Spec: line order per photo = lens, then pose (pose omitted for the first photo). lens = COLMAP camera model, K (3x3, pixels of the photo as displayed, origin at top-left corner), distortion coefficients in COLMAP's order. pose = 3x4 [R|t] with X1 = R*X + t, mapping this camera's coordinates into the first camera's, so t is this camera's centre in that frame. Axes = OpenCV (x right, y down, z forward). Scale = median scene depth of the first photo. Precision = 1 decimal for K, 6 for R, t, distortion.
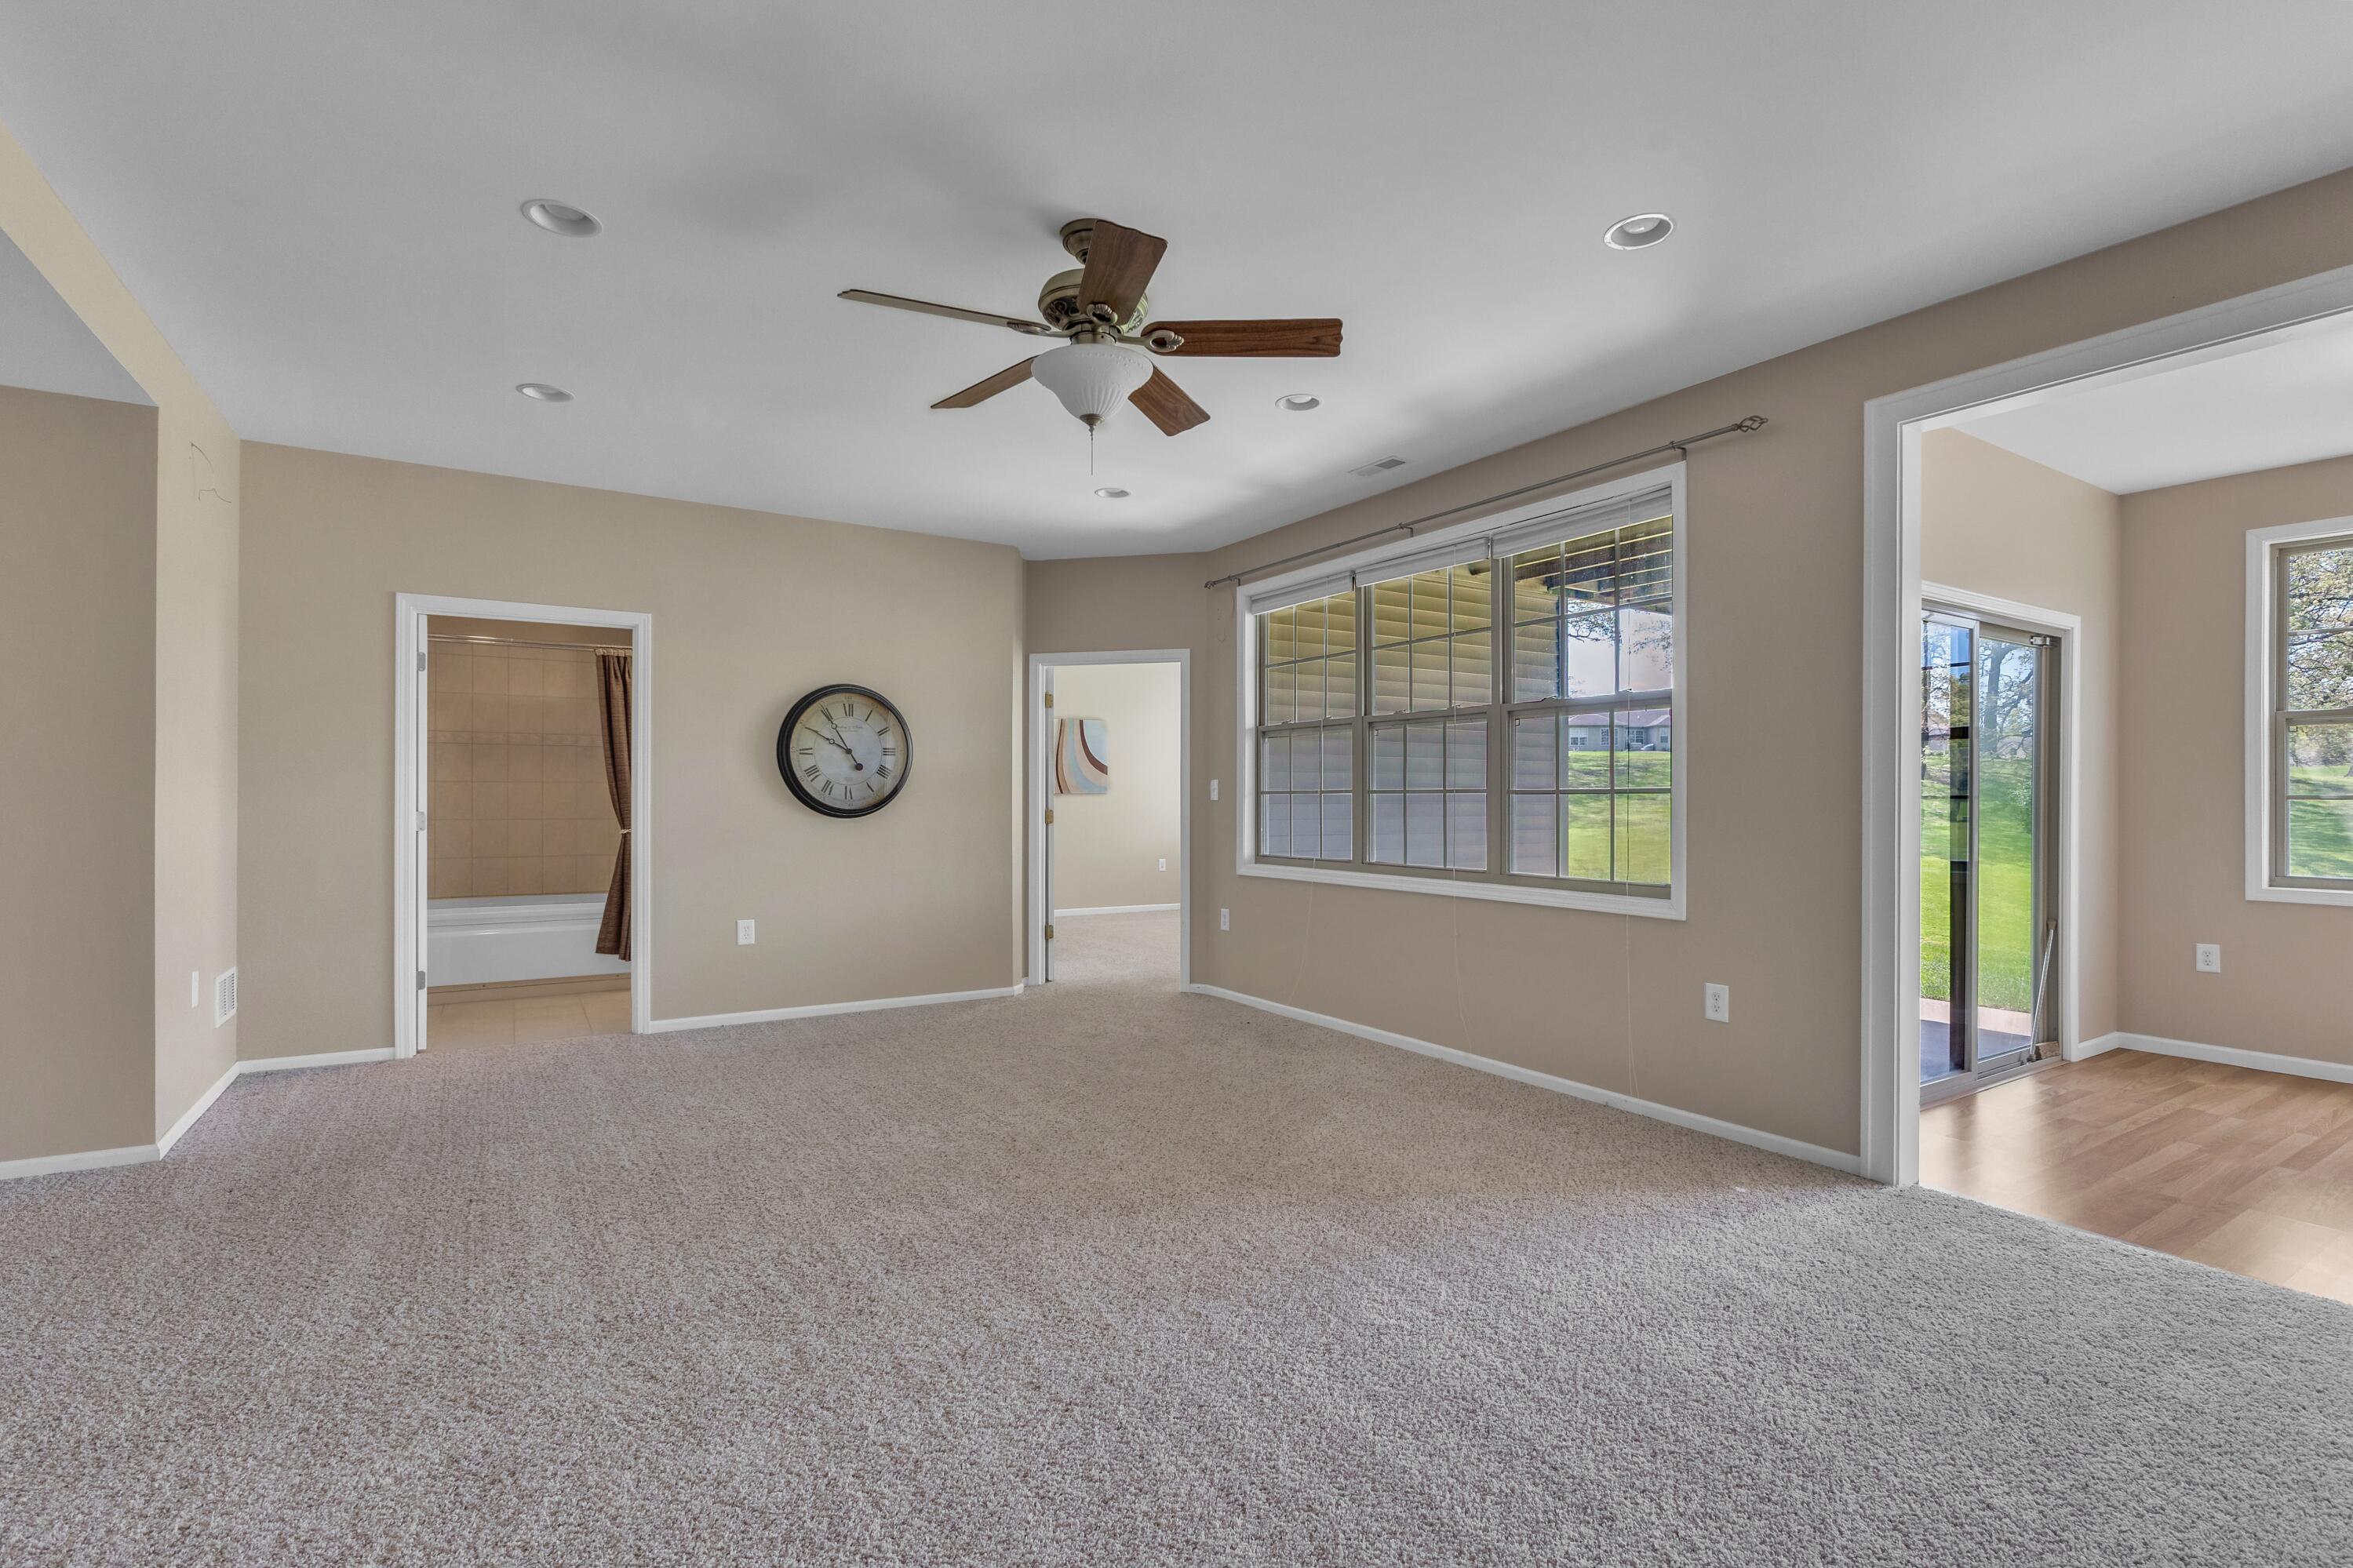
lens RADIAL K [[1091.5, 0, 1176.5], [0, 1091.5, 784.0], [0, 0, 1]] dist [-0.002812, 0.000038]
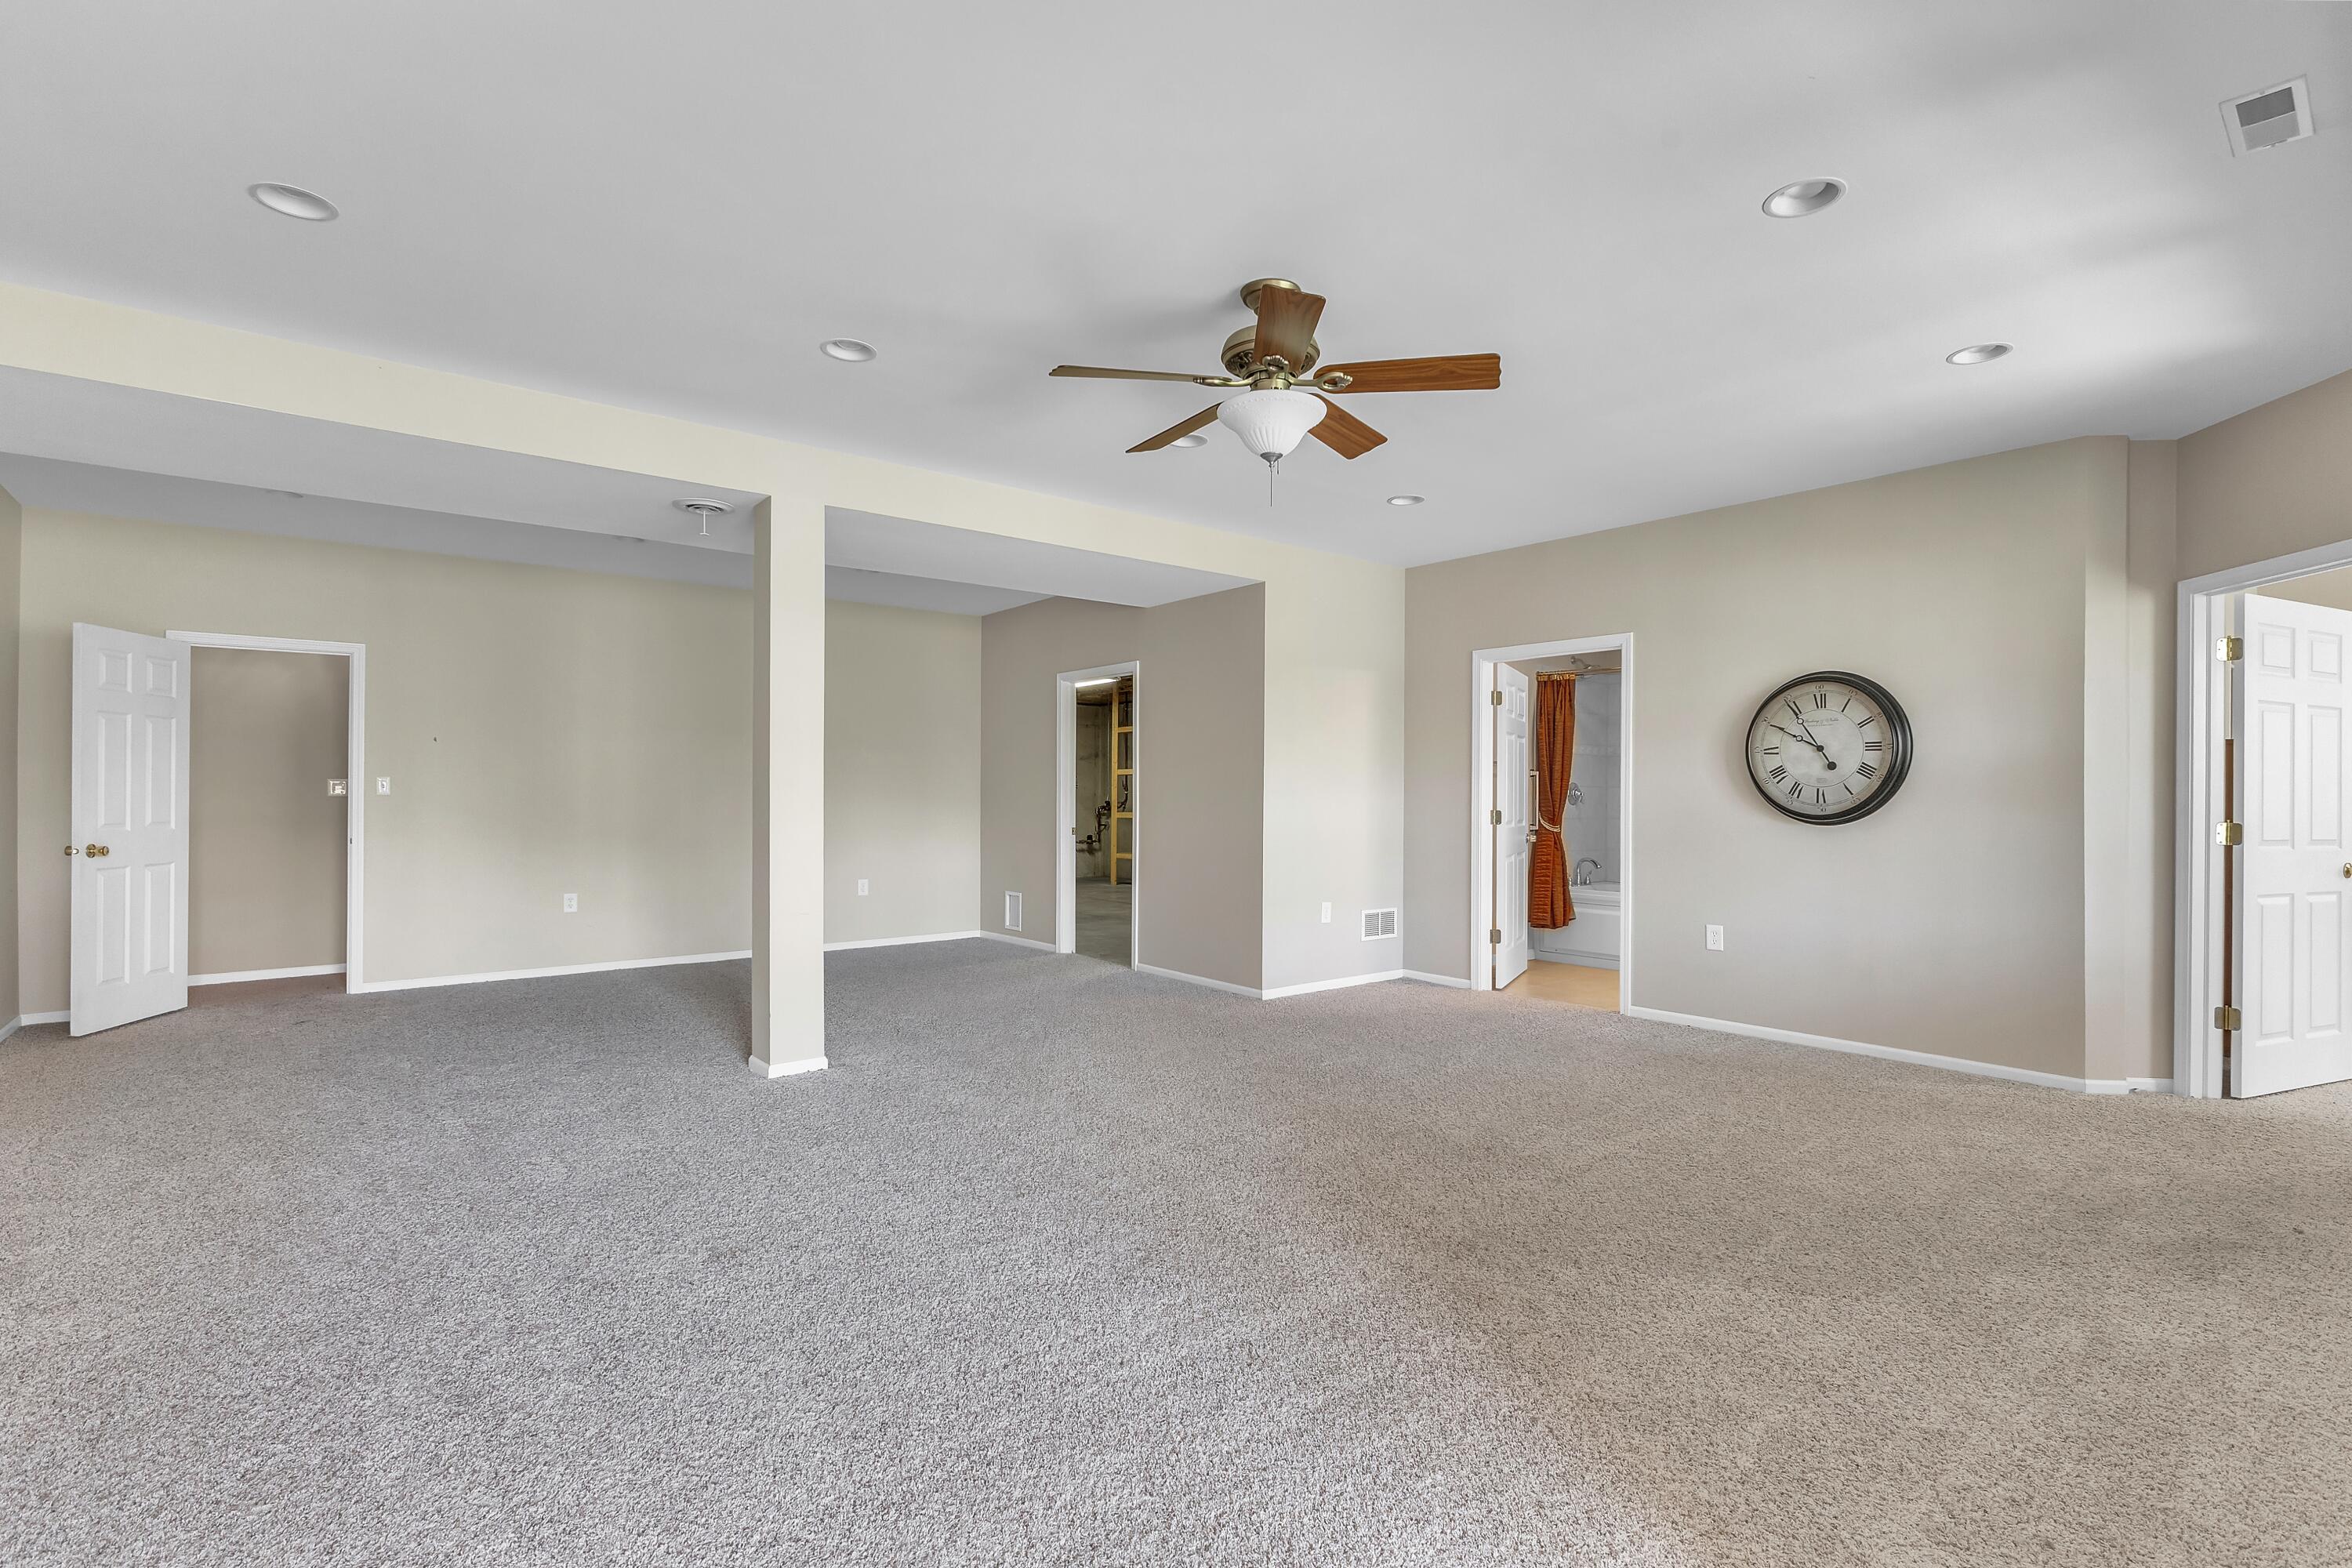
lens RADIAL K [[1104.3, 0, 1214.8], [0, 1104.3, 791.4], [0, 0, 1]] dist [-0.001183, -0.000478]
pose [[0.149035, -0.005098, -0.988819, 0.508564], [0.001378, 0.999987, -0.004948, 0.008090], [0.988831, -0.000626, 0.149040, 0.392190]]
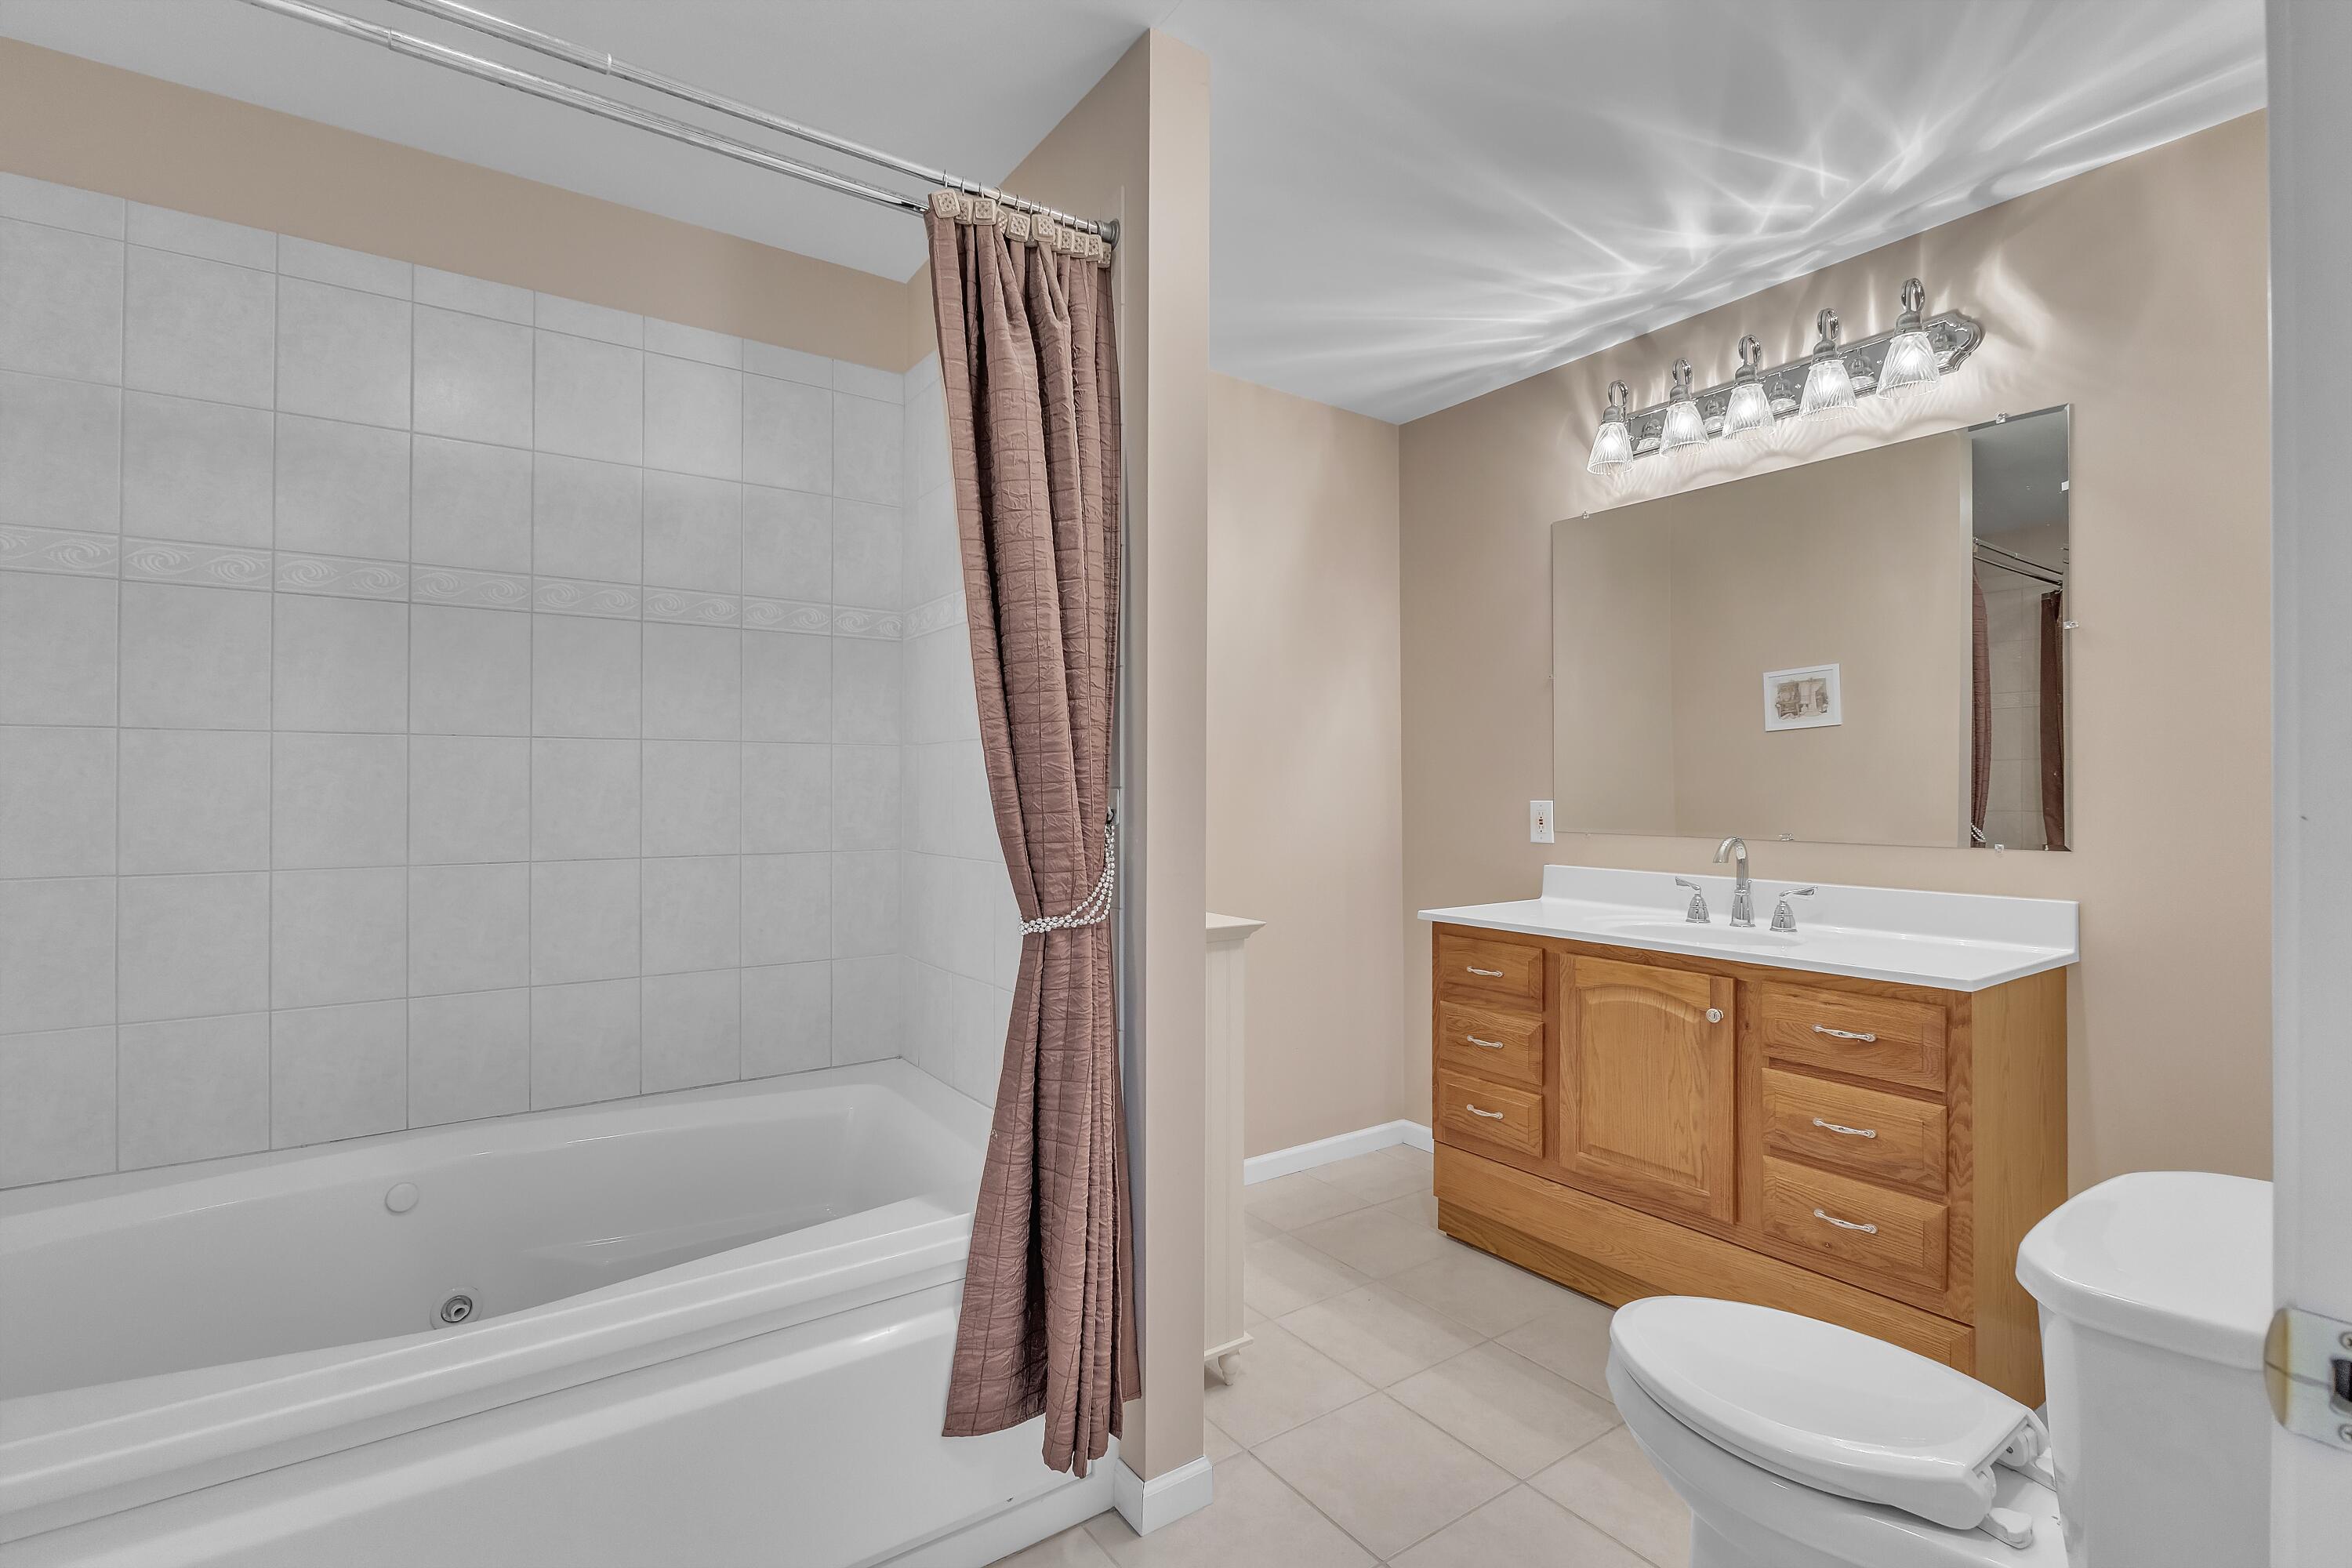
lens RADIAL K [[1093.0, 0, 1175.4], [0, 1093.0, 770.9], [0, 0, 1]] dist [-0.000738, -0.001009]
pose [[0.998643, 0.002237, 0.052035, -0.553630], [-0.002222, 0.999997, -0.000355, 0.009297], [-0.052036, 0.000239, 0.998645, 0.848115]]
